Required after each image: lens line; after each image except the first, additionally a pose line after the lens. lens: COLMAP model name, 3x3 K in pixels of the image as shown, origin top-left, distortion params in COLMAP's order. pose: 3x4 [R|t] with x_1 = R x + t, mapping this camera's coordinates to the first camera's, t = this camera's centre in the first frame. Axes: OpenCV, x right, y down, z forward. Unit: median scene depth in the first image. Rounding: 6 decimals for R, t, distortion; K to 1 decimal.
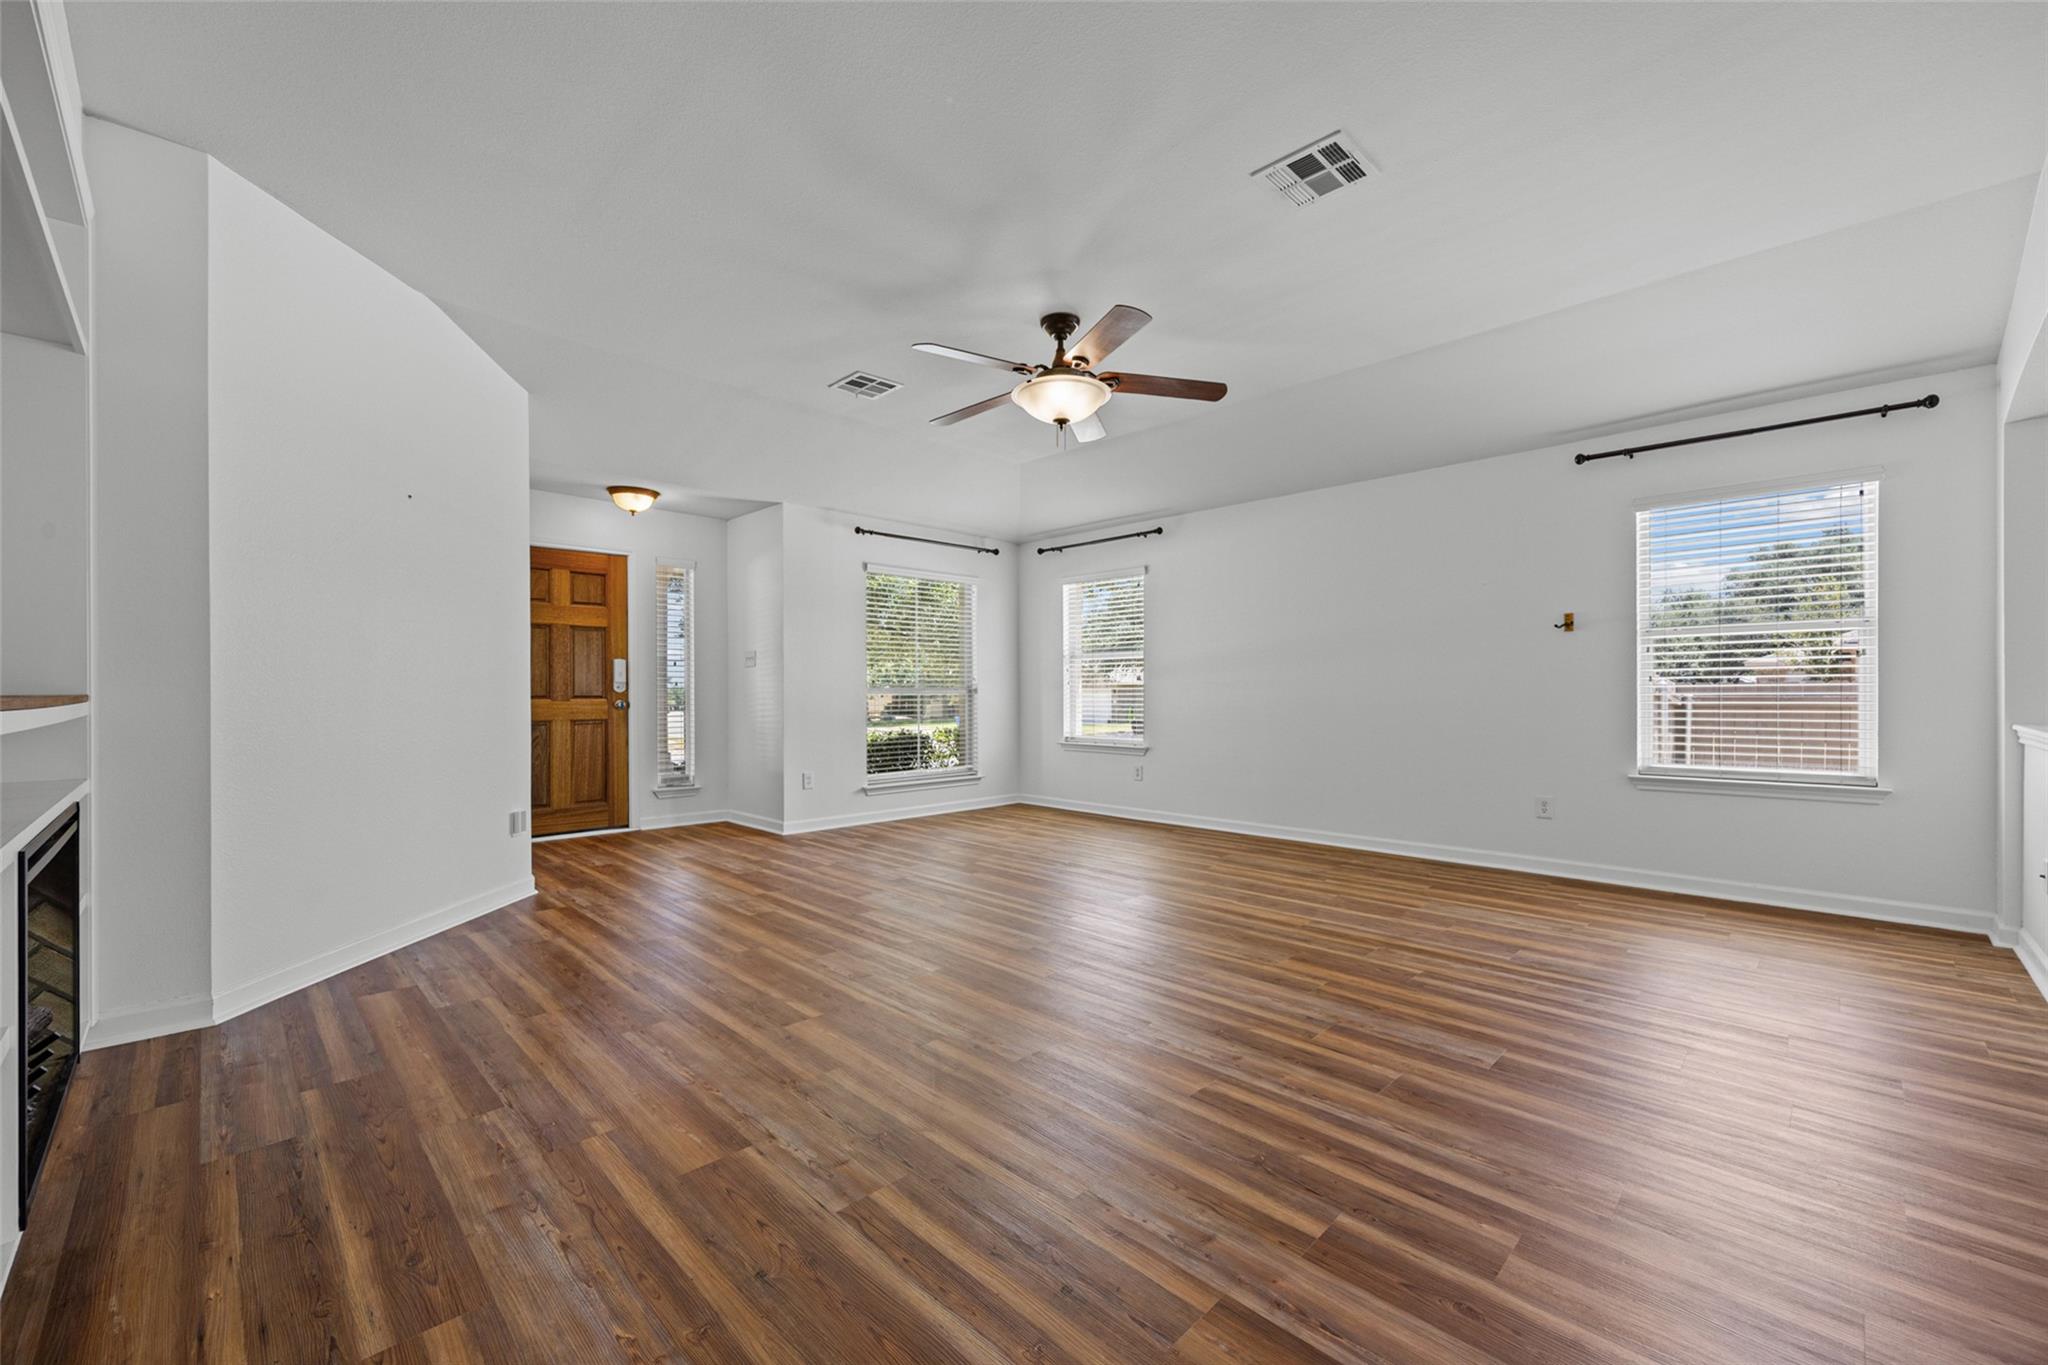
lens RADIAL K [[821.8, 0, 1017.0], [0, 821.8, 690.9], [0, 0, 1]] dist [0.002957, 0.000037]
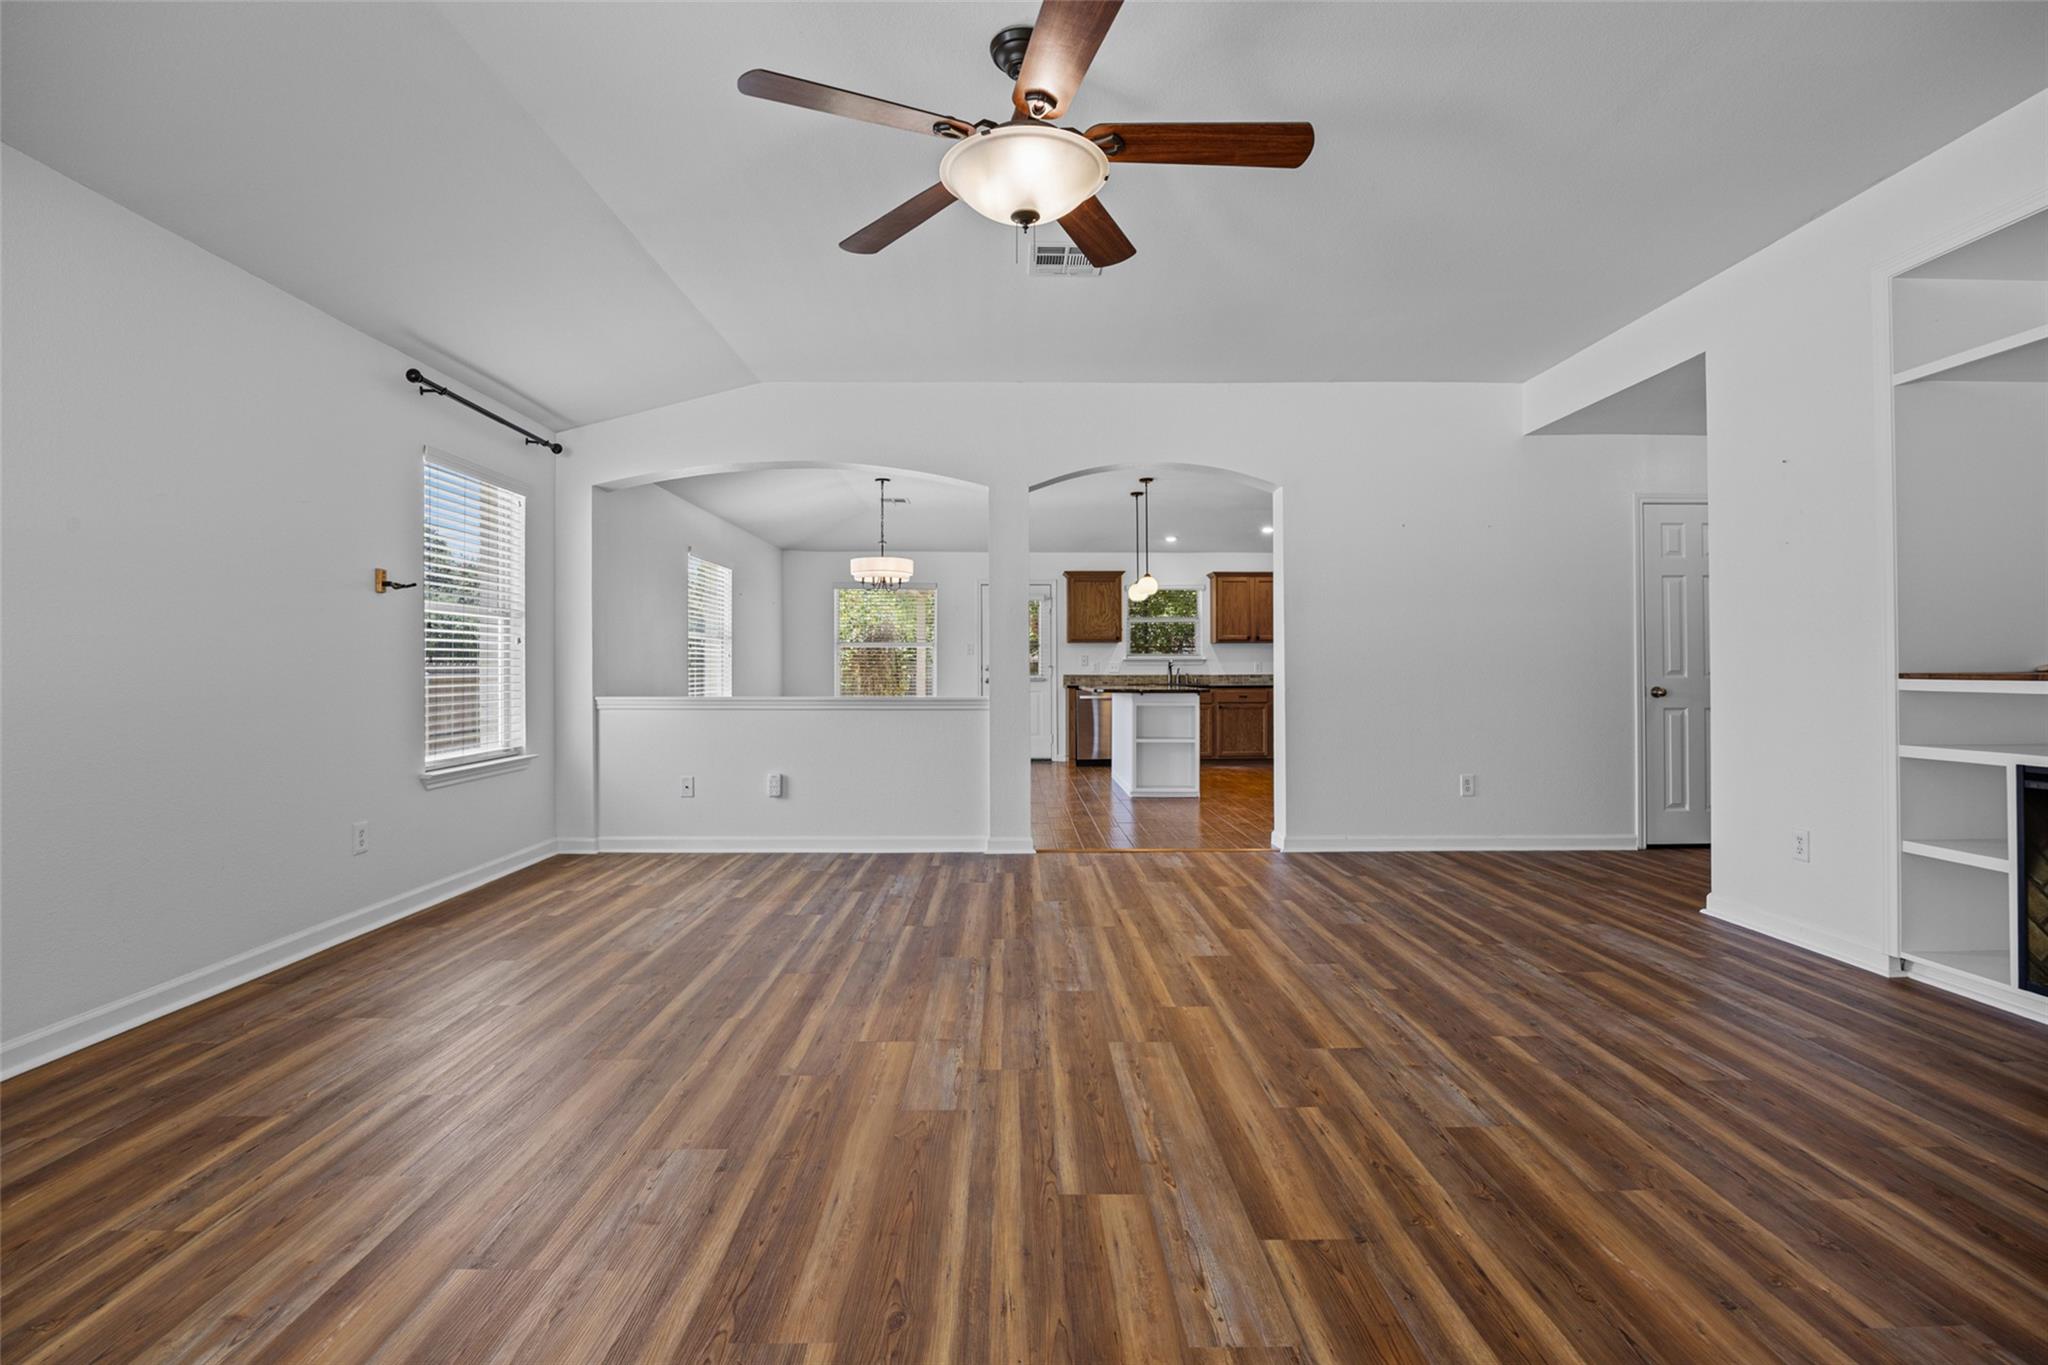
lens RADIAL K [[943.0, 0, 1021.3], [0, 943.0, 677.3], [0, 0, 1]] dist [-0.013073, 0.001967]
pose [[-0.722726, -0.002286, 0.691131, -0.448494], [0.002506, 0.999979, 0.005929, -0.000954], [-0.691130, 0.006017, -0.722705, 1.640723]]
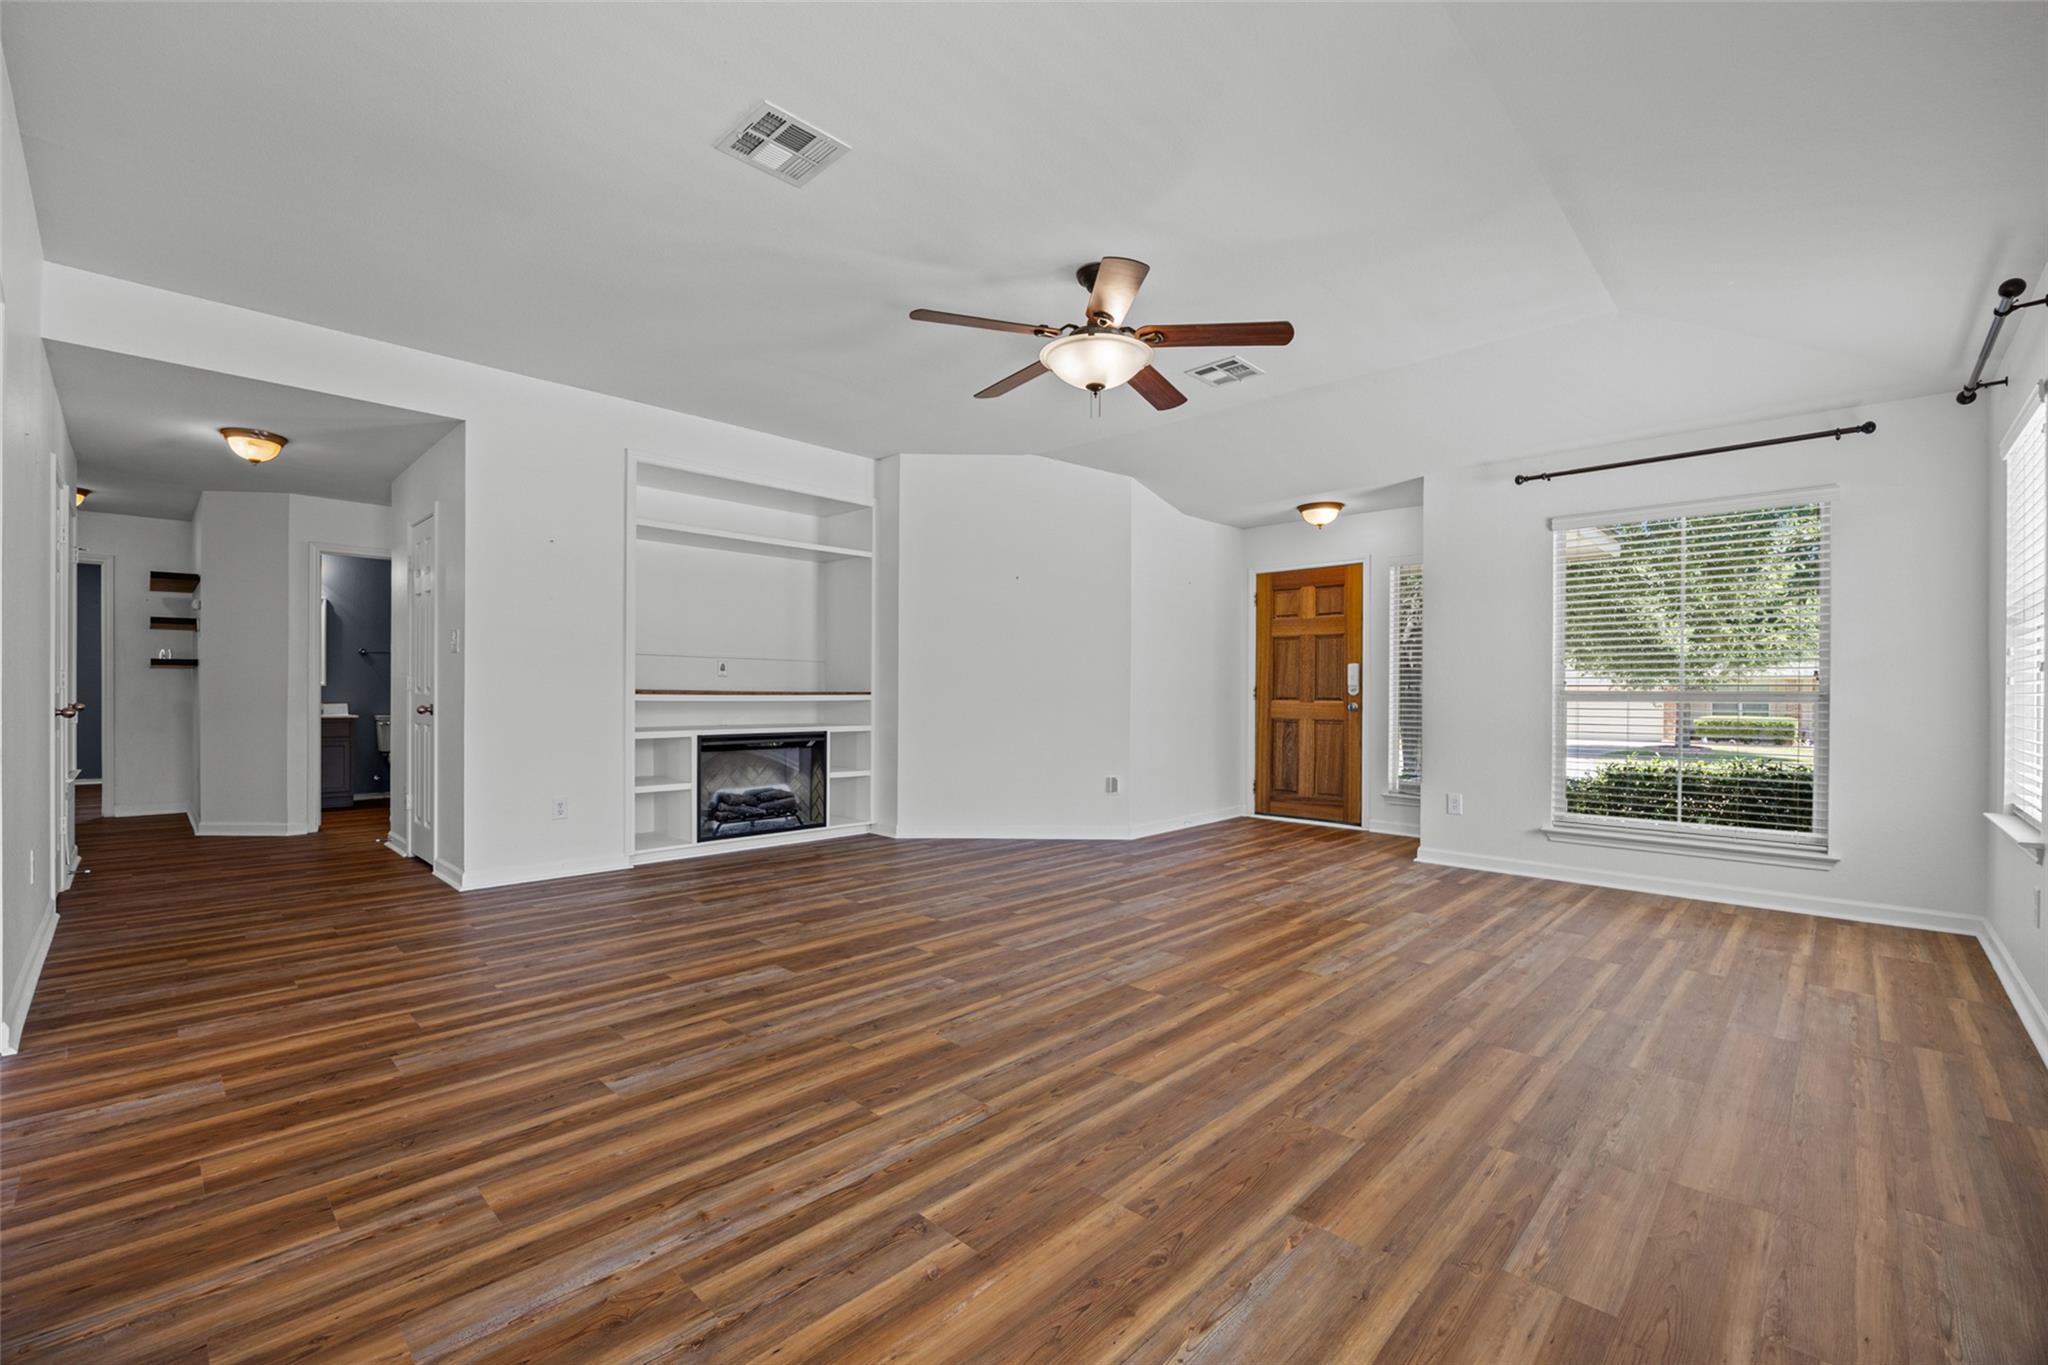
lens RADIAL K [[861.2, 0, 1024.3], [0, 861.2, 695.5], [0, 0, 1]] dist [-0.017103, 0.000144]
pose [[0.026674, 0.006102, -0.999626, 1.076265], [-0.007066, 0.999958, 0.005915, -0.002690], [0.999619, 0.006906, 0.026716, 0.994651]]
